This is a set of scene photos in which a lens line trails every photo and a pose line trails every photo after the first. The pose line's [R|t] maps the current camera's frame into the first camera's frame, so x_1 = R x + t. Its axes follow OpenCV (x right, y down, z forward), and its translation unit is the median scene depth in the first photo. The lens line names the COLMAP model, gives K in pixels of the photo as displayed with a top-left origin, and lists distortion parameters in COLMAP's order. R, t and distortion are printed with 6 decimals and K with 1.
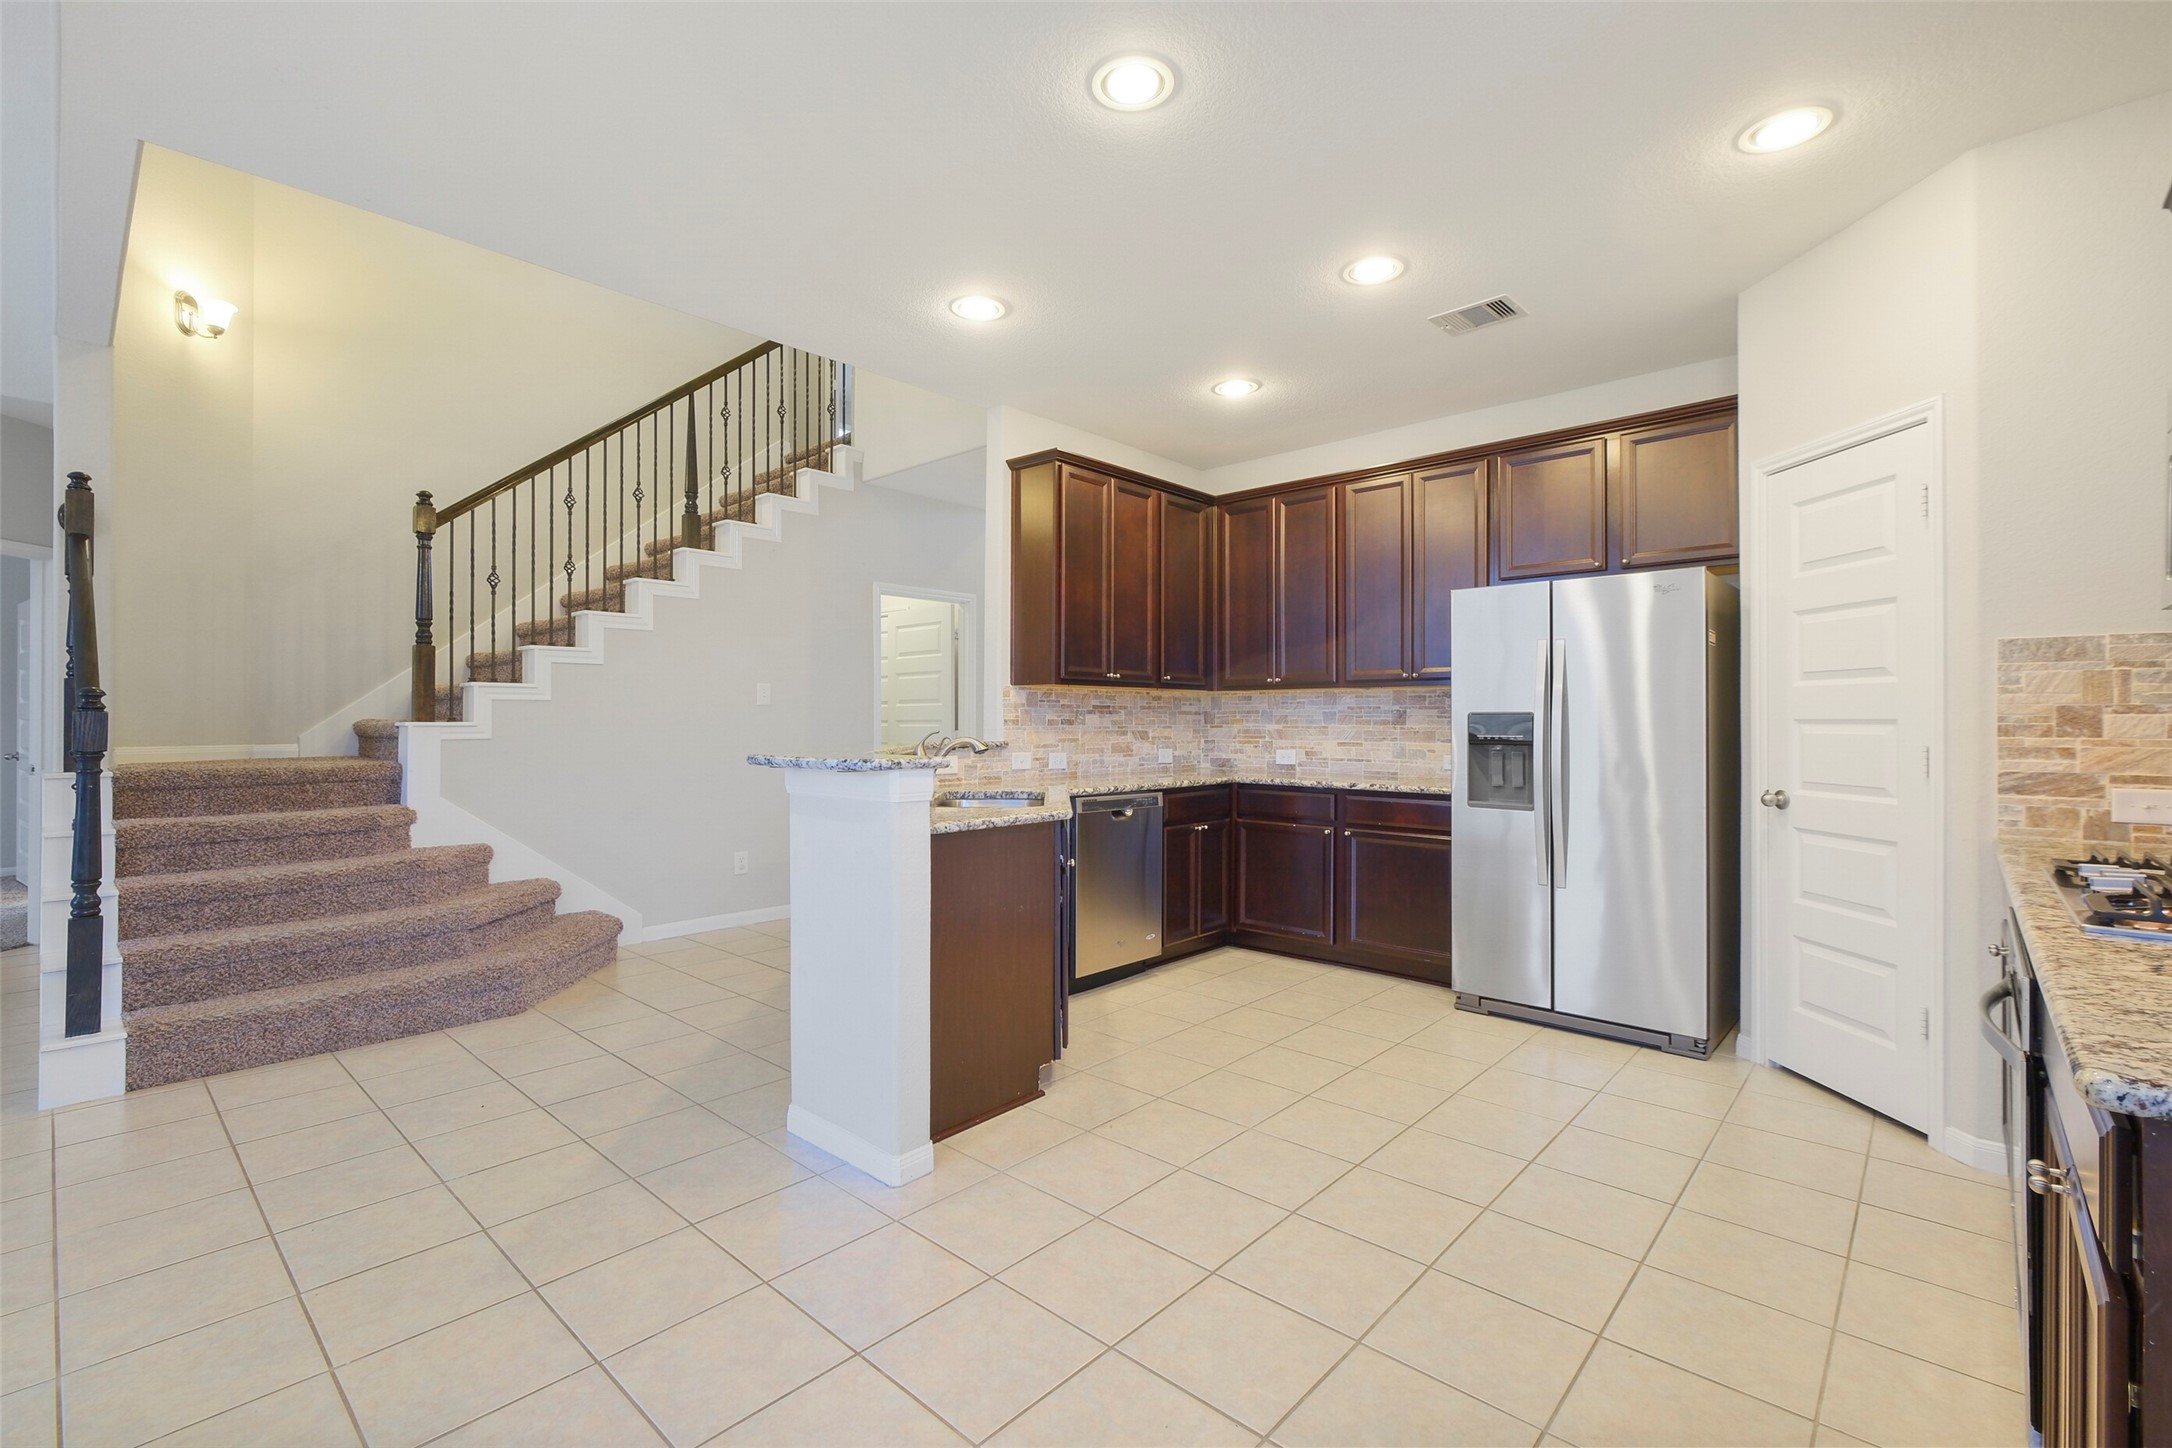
lens RADIAL K [[973.3, 0, 1033.9], [0, 973.3, 700.6], [0, 0, 1]] dist [-0.000265, 0.000230]
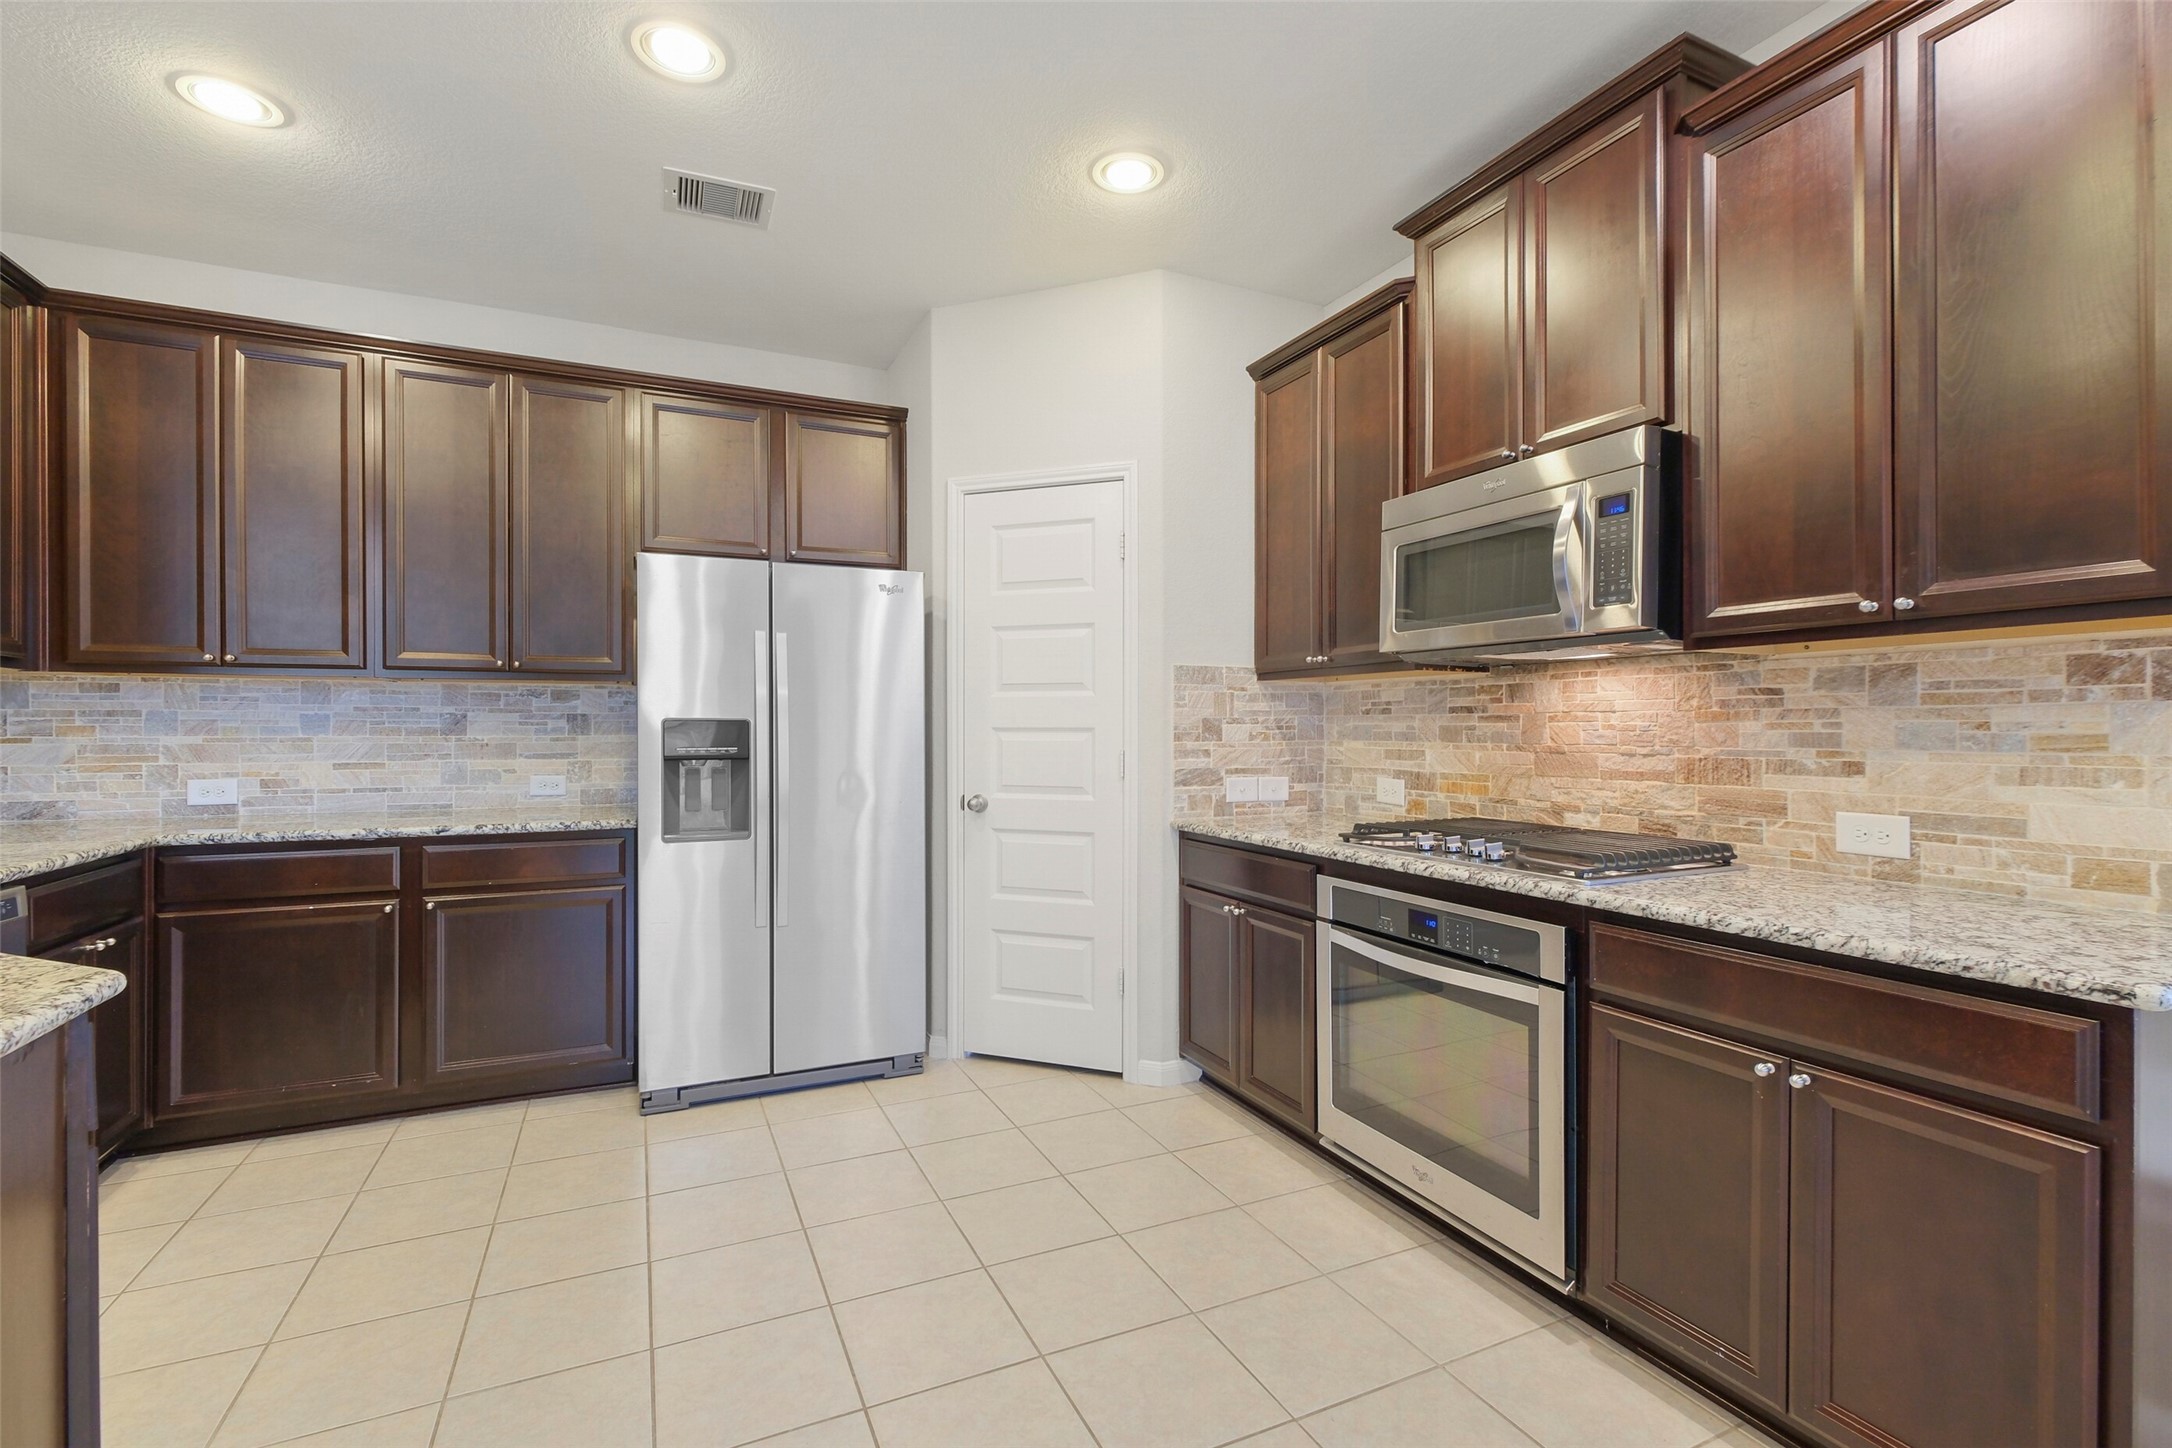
lens RADIAL K [[973.3, 0, 1093.6], [0, 973.3, 728.5], [0, 0, 1]] dist [-0.000265, 0.000230]
pose [[0.330251, 0.001013, 0.943893, -0.172500], [-0.019440, 0.999795, 0.005728, 0.010435], [-0.943693, -0.020241, 0.330202, 0.481535]]
